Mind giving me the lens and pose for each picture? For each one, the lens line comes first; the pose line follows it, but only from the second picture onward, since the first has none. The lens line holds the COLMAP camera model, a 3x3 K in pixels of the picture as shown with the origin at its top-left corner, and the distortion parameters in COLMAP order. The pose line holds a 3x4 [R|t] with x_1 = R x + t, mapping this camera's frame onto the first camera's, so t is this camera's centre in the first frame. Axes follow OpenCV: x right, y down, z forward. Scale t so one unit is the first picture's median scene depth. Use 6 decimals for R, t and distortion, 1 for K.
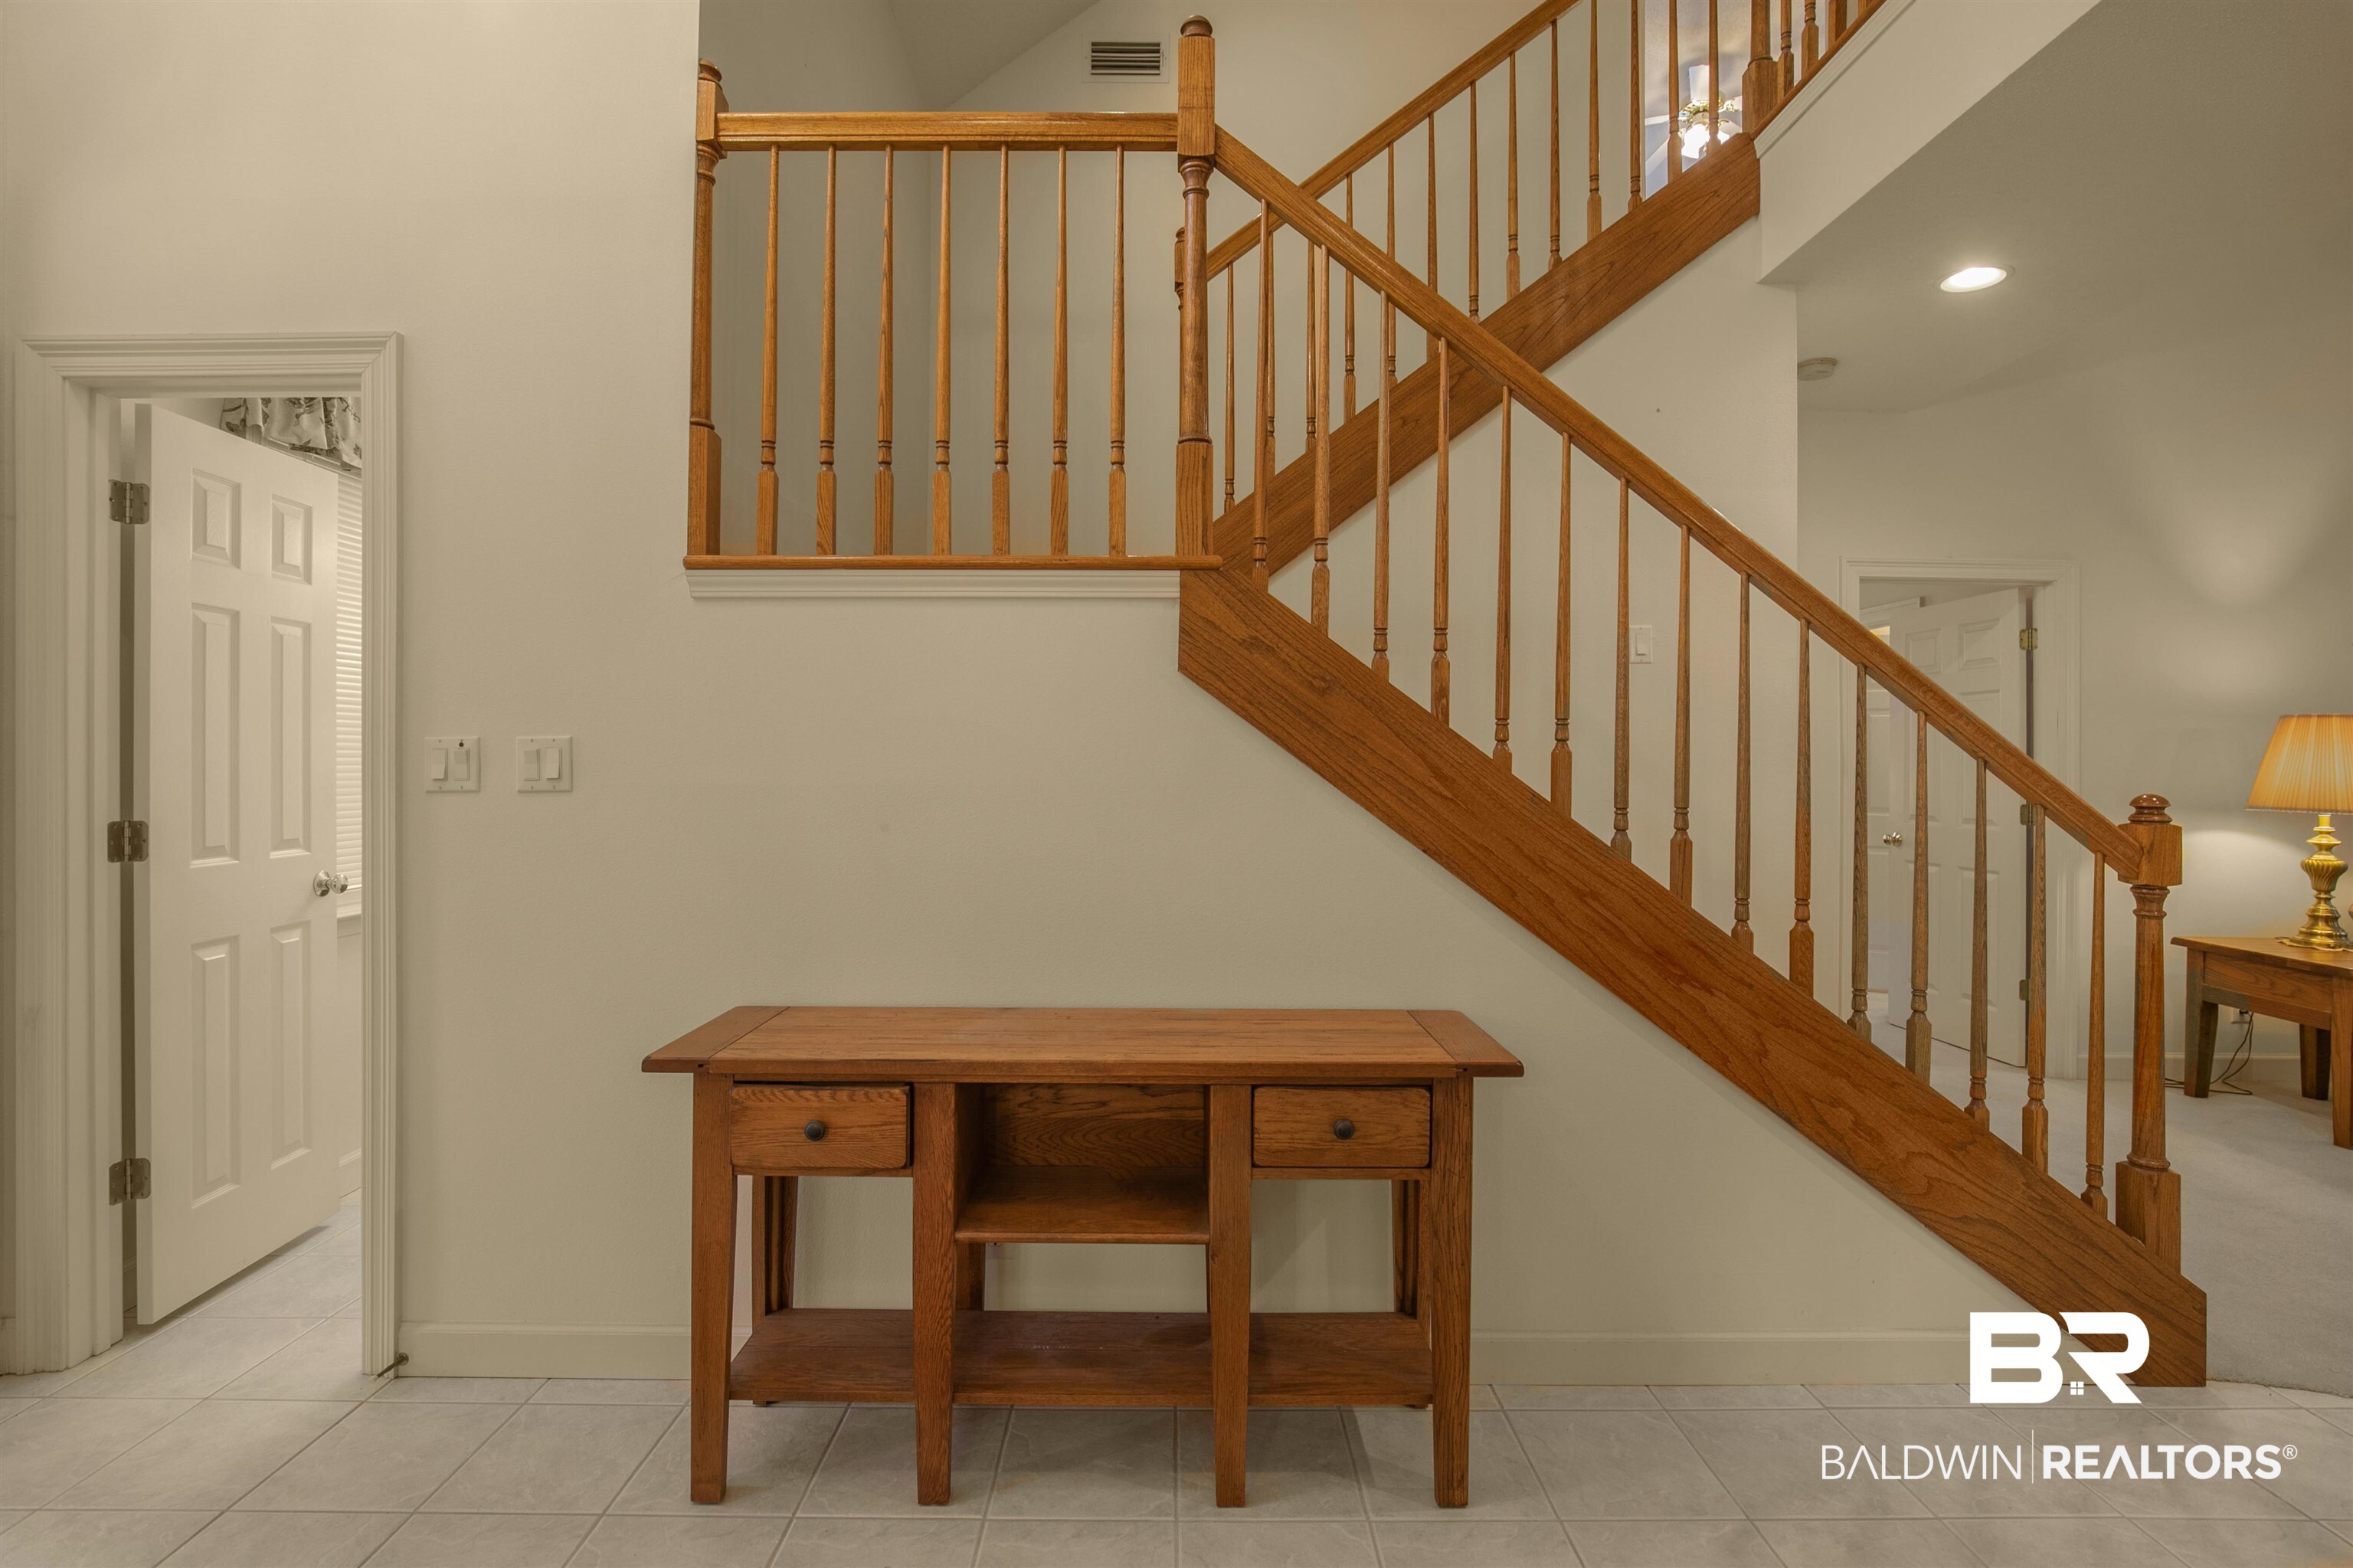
lens RADIAL K [[1089.4, 0, 1163.0], [0, 1089.4, 798.2], [0, 0, 1]] dist [-0.022097, 0.013143]
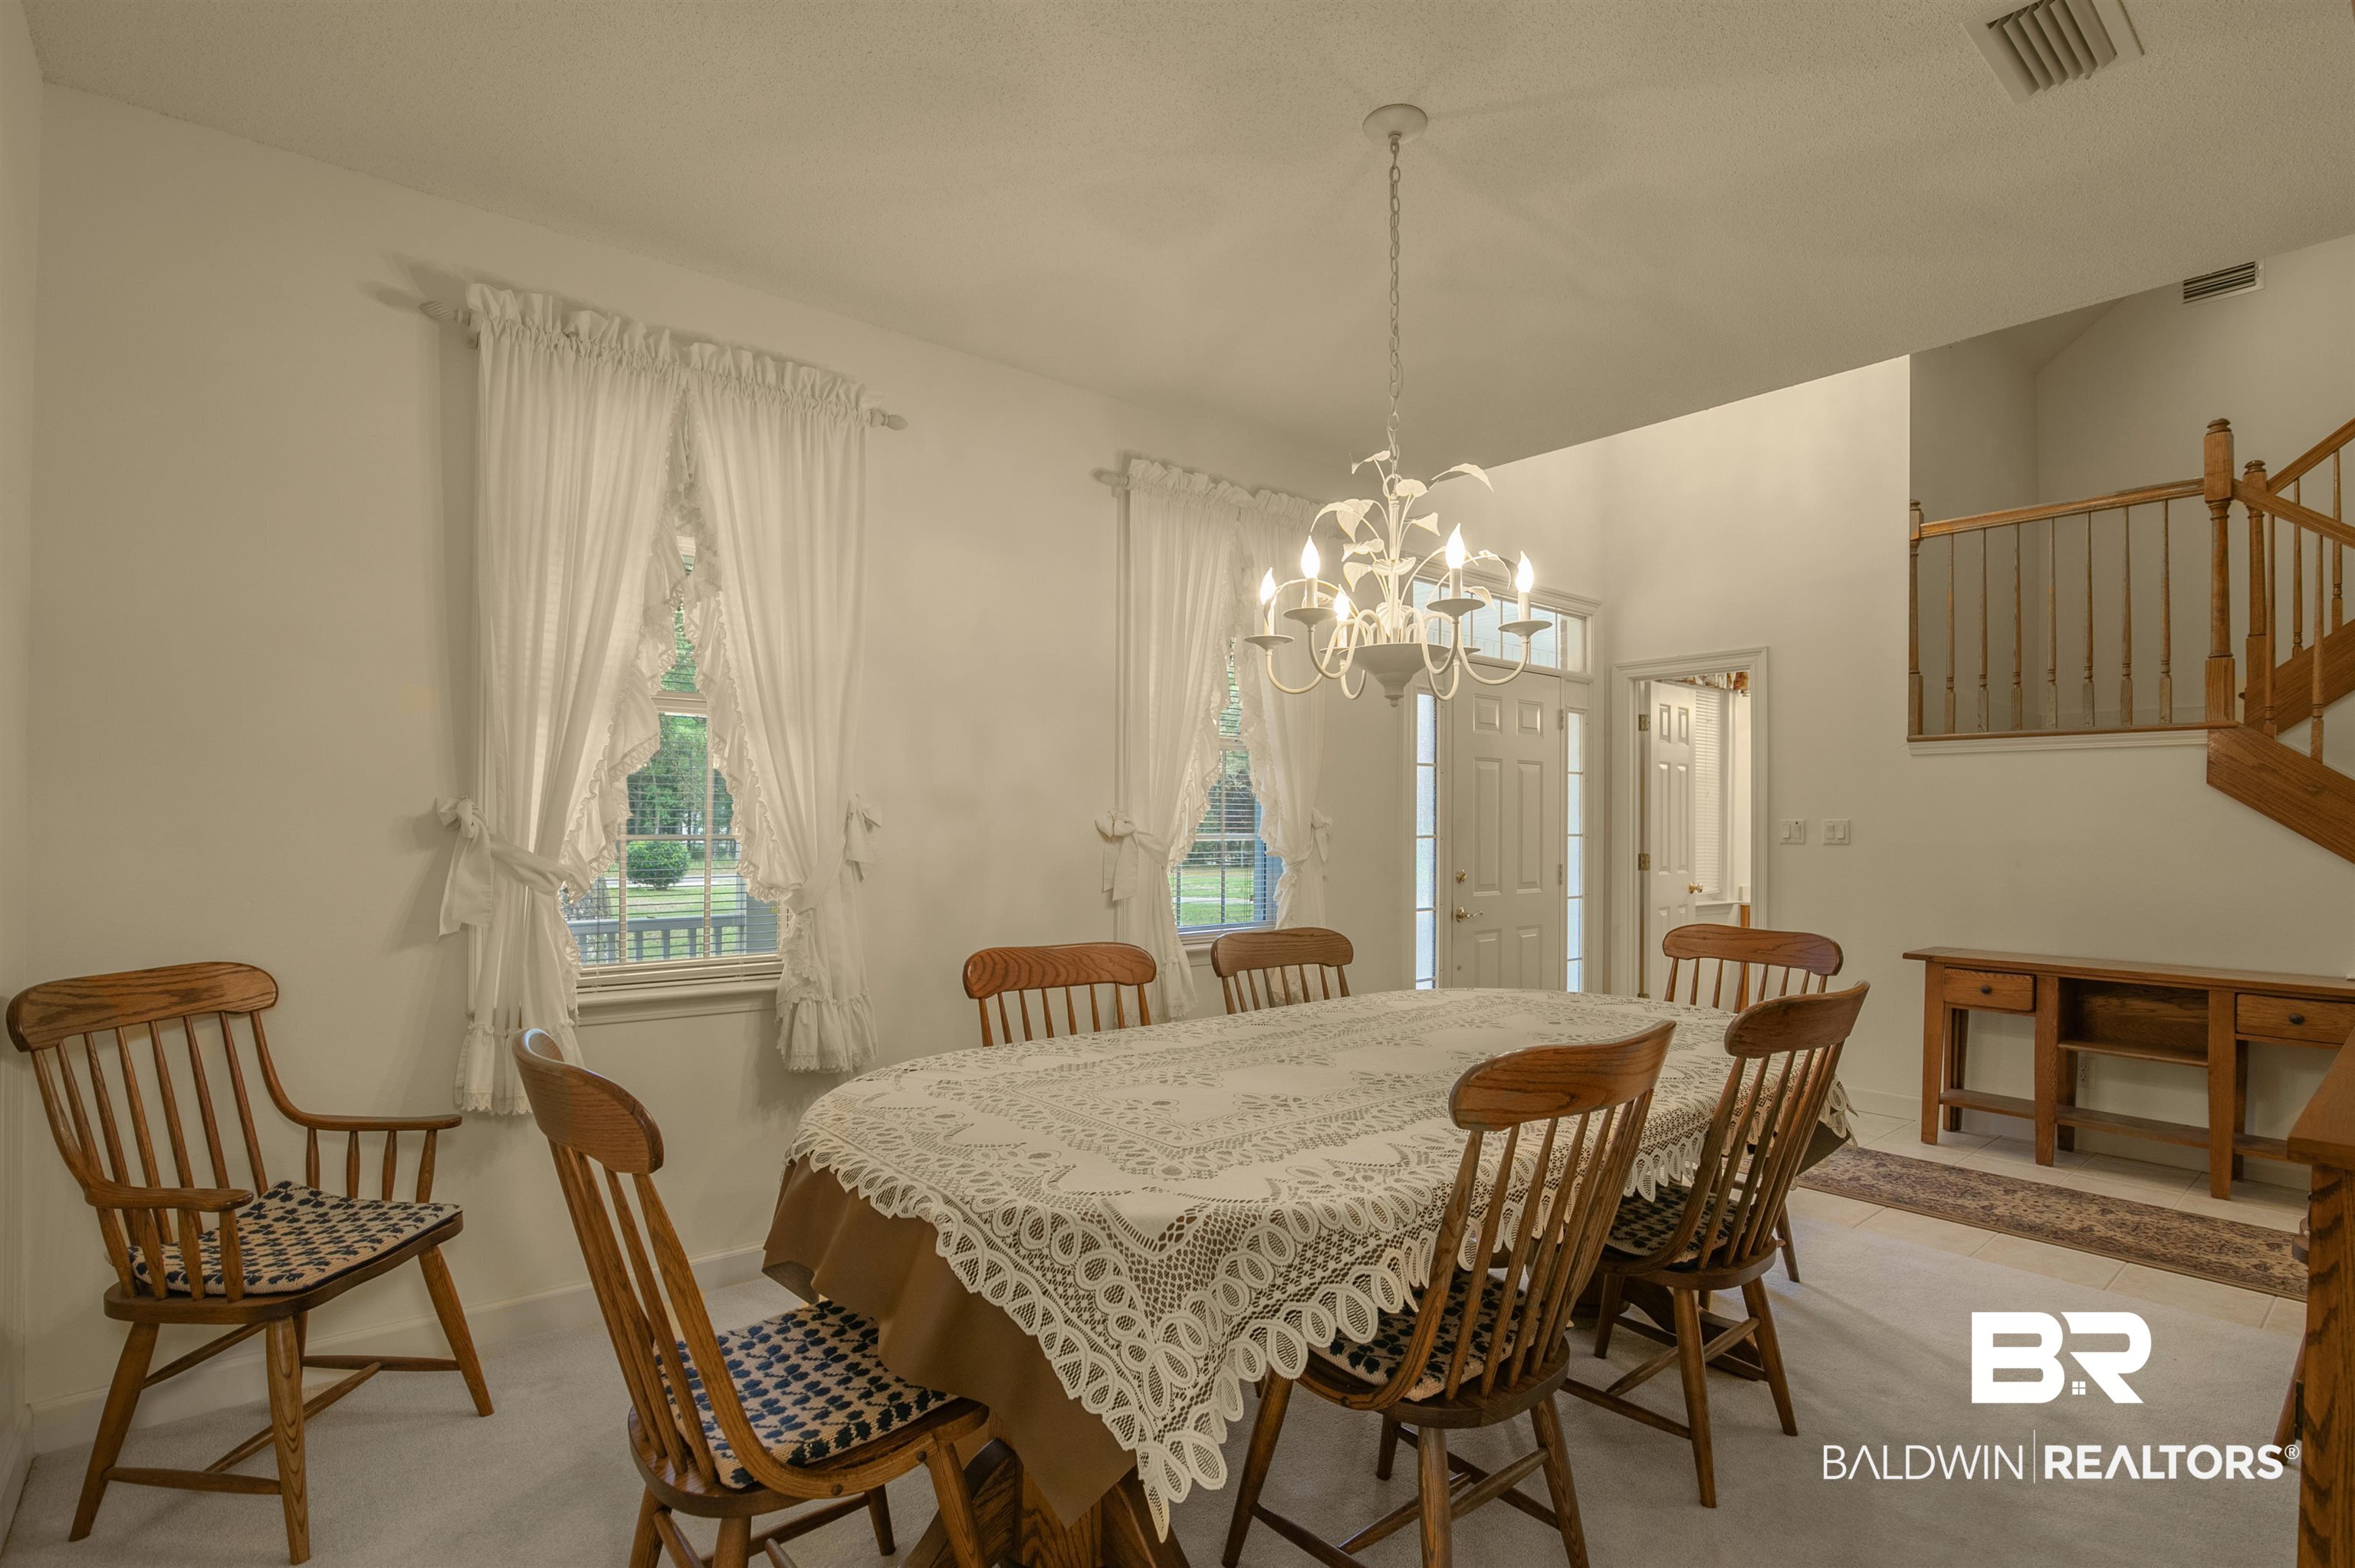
lens RADIAL K [[1128.2, 0, 1170.8], [0, 1128.2, 805.0], [0, 0, 1]] dist [-0.026721, 0.000245]
pose [[0.649181, -0.009999, -0.760568, 0.293114], [-0.035204, 0.998447, -0.043174, 0.060746], [0.759819, 0.054803, 0.647821, -1.533943]]
